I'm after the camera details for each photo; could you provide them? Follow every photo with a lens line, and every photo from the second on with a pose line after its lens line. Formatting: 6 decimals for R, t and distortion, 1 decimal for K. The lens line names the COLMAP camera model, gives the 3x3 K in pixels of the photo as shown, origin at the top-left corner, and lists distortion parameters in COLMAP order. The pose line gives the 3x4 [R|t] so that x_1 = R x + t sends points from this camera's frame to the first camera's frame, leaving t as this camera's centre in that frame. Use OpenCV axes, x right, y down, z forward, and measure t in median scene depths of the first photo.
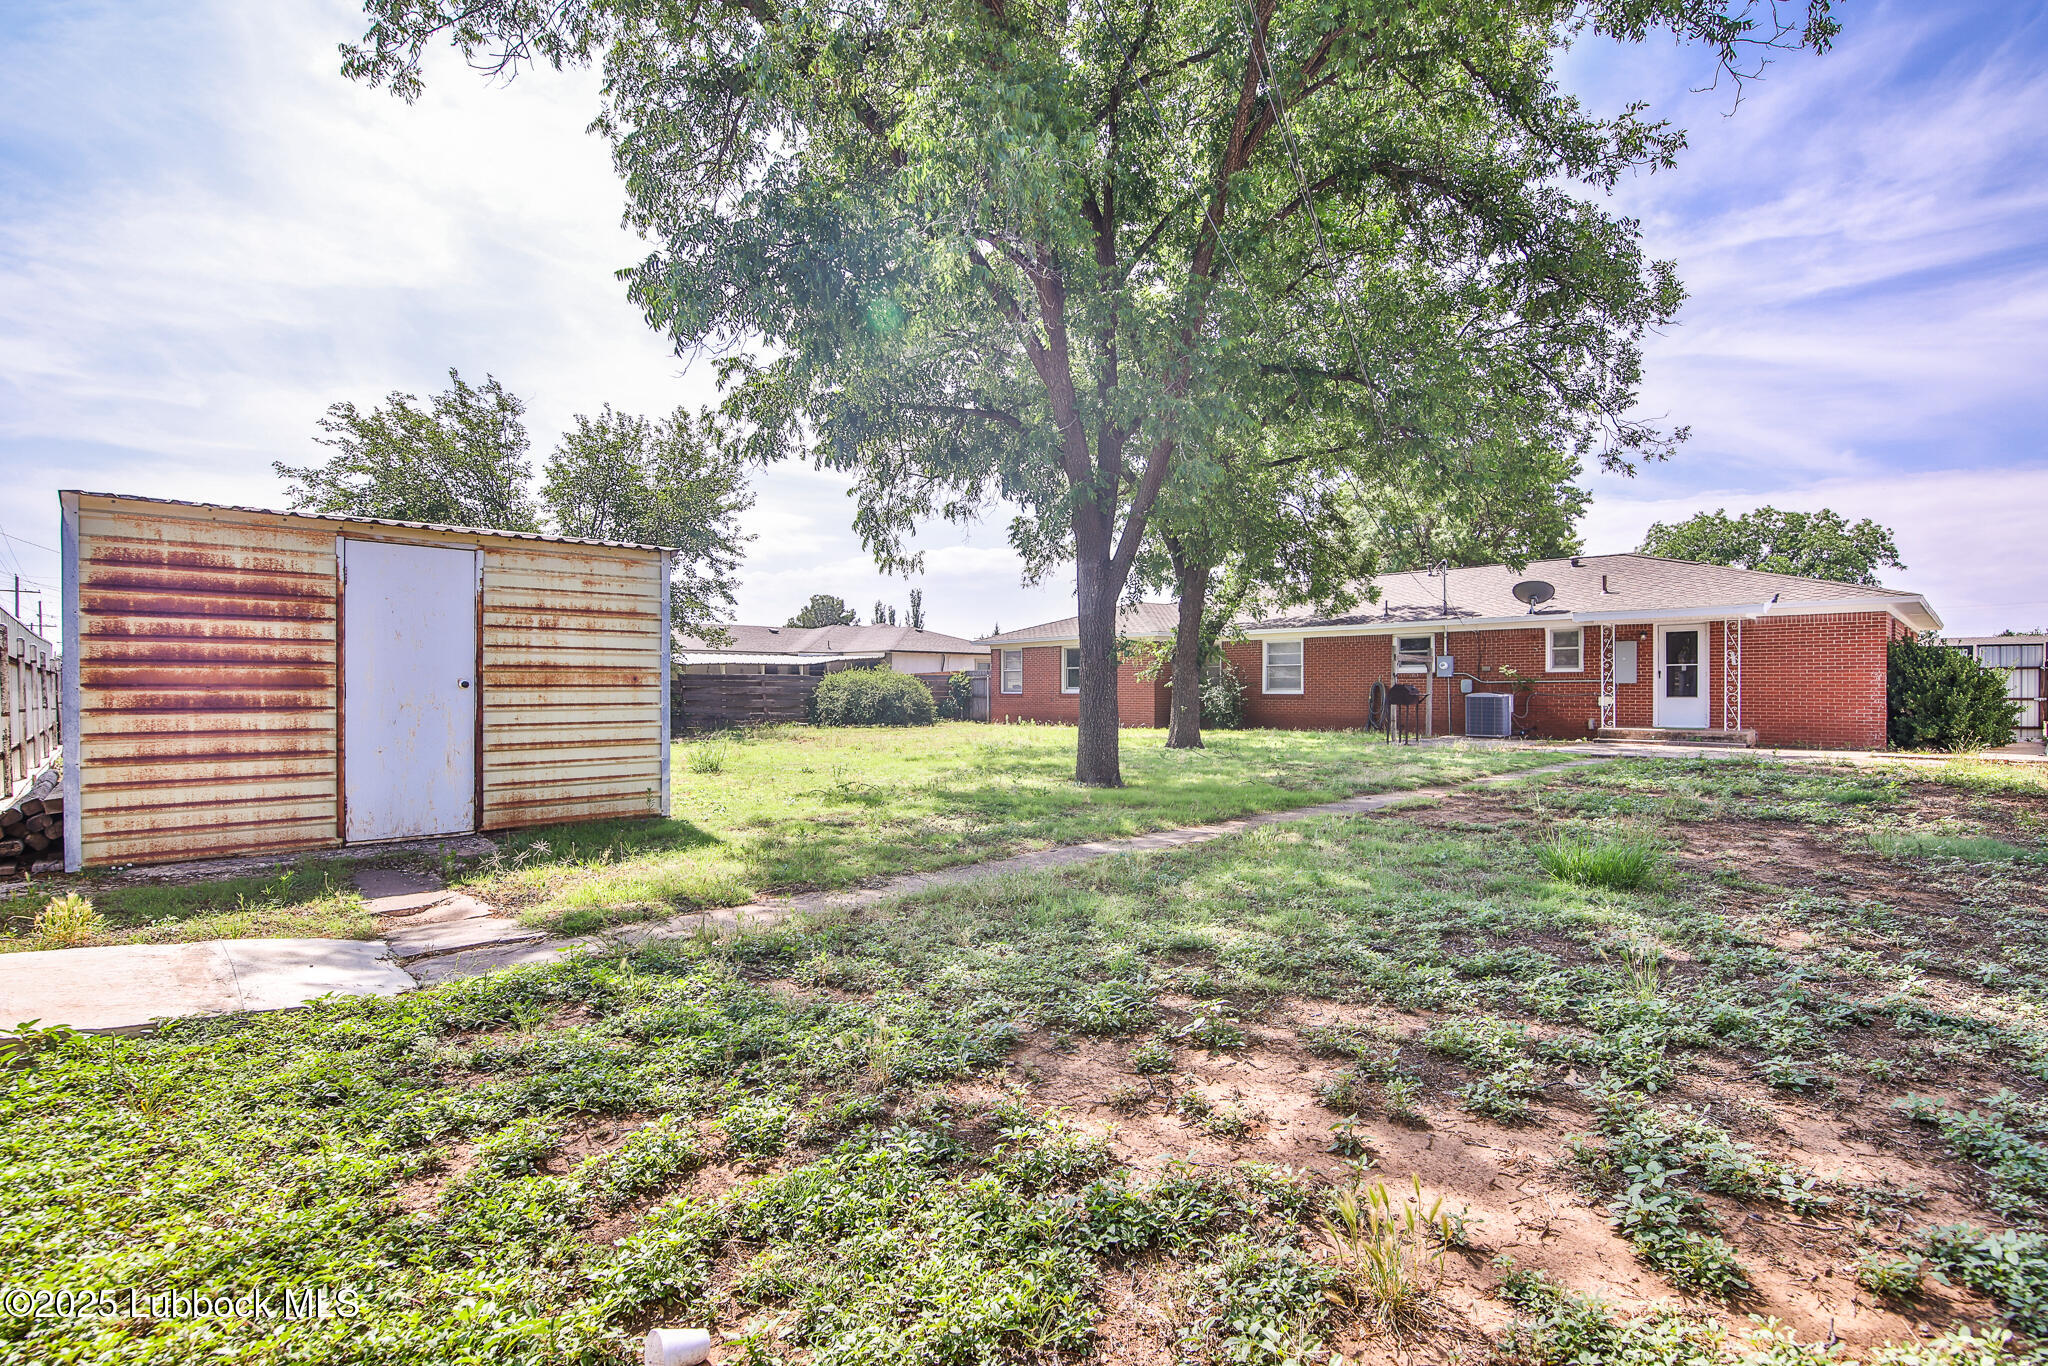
lens RADIAL K [[942.6, 0, 1021.3], [0, 942.6, 689.6], [0, 0, 1]] dist [-0.001449, -0.009375]
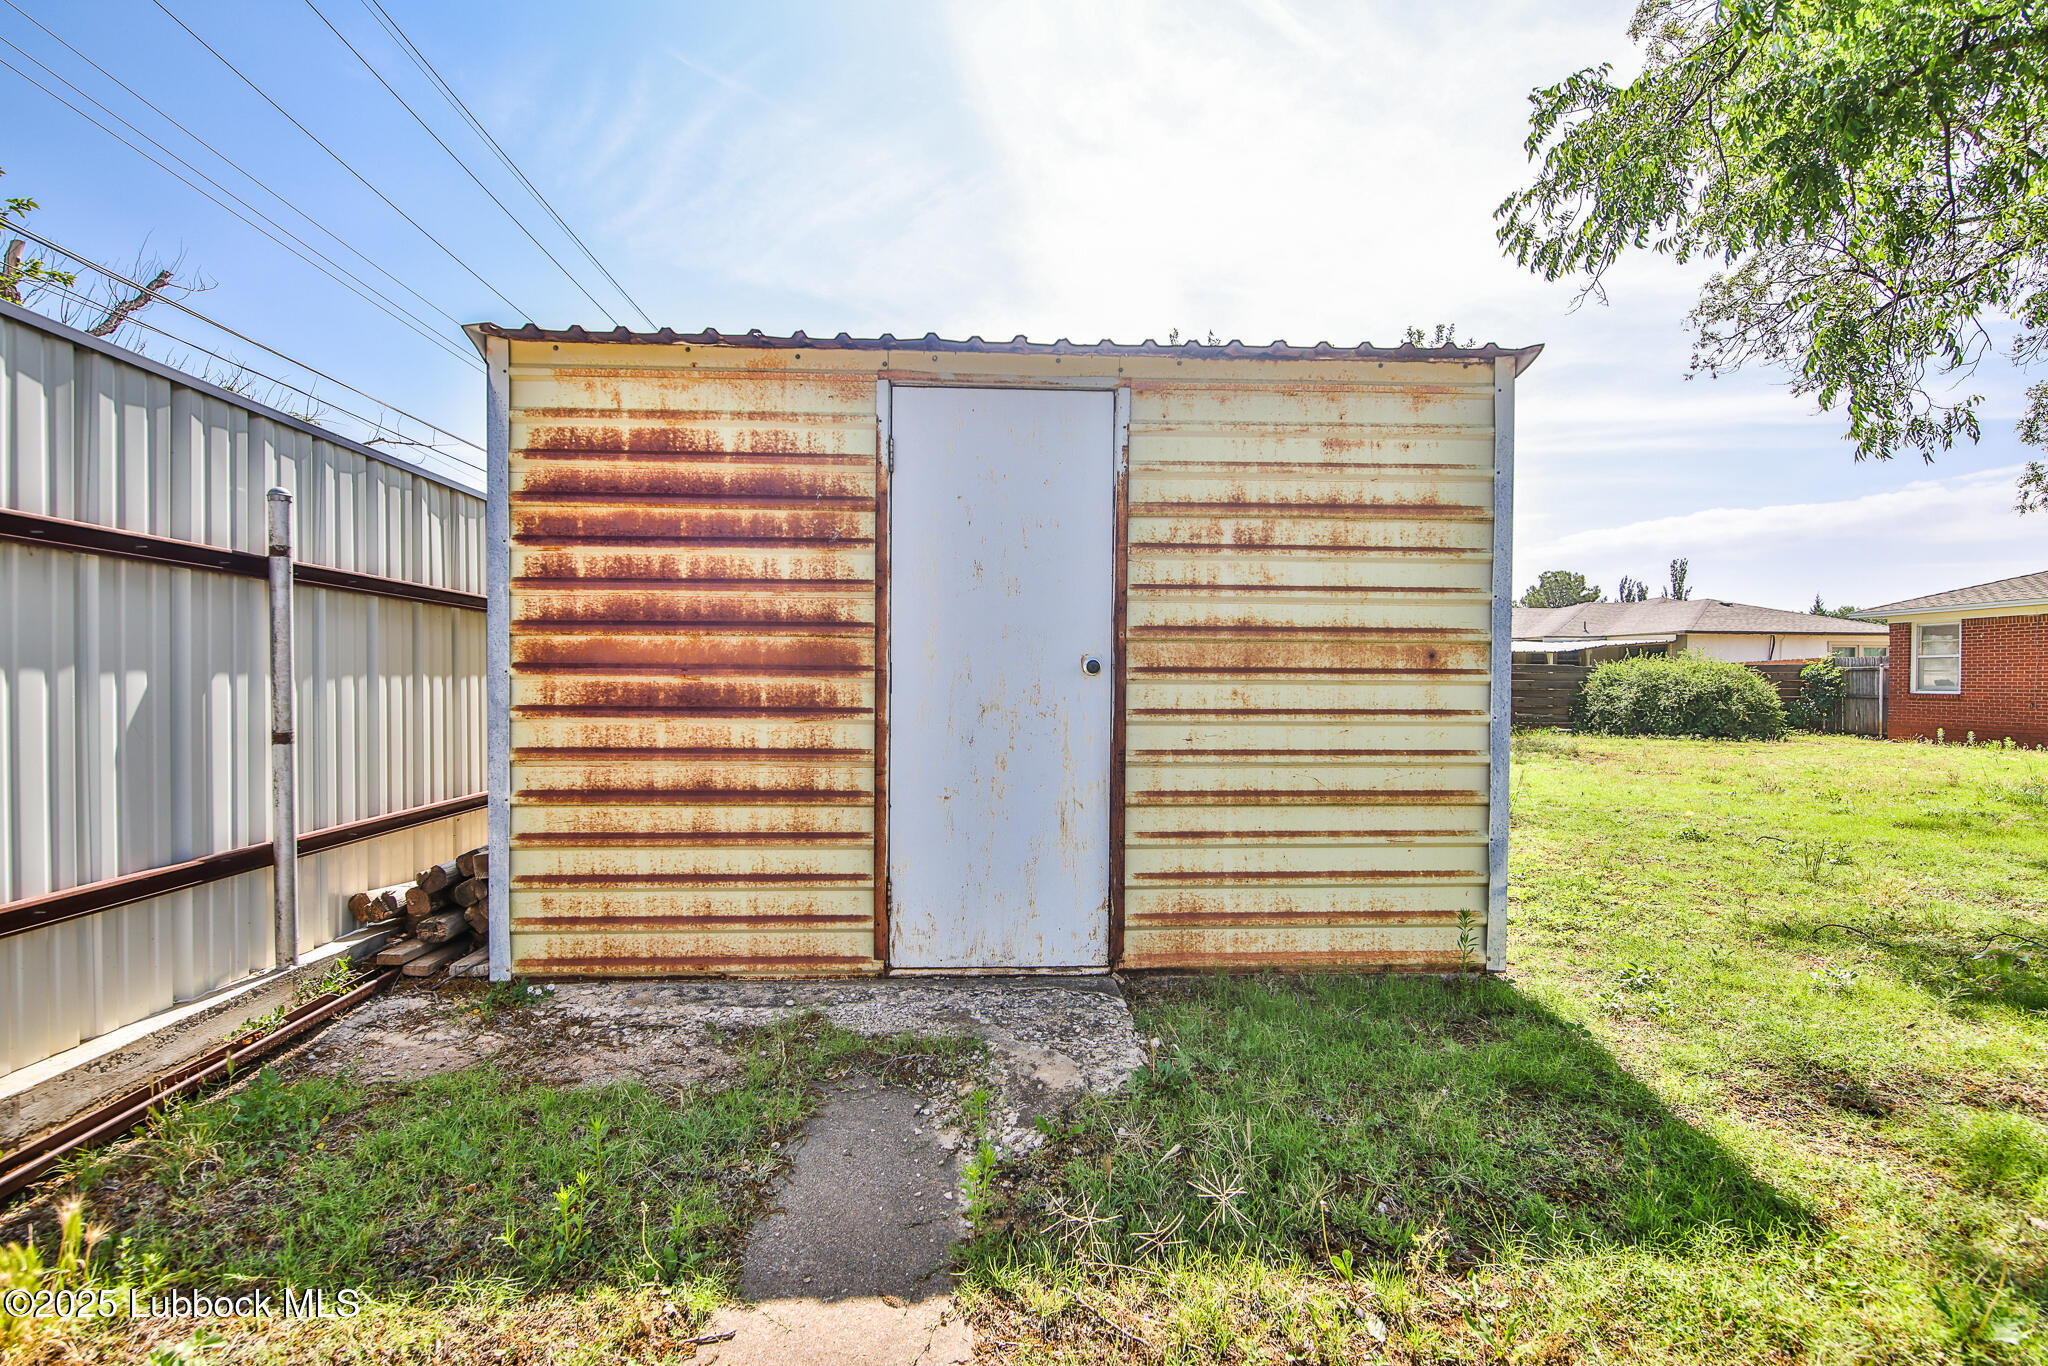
lens RADIAL K [[942.6, 0, 1021.3], [0, 942.6, 689.6], [0, 0, 1]] dist [-0.001449, -0.009375]
pose [[0.761668, 0.011947, -0.647858, -0.332236], [-0.007660, 0.999926, 0.009433, 0.002302], [0.647922, -0.002222, 0.761703, 0.661528]]
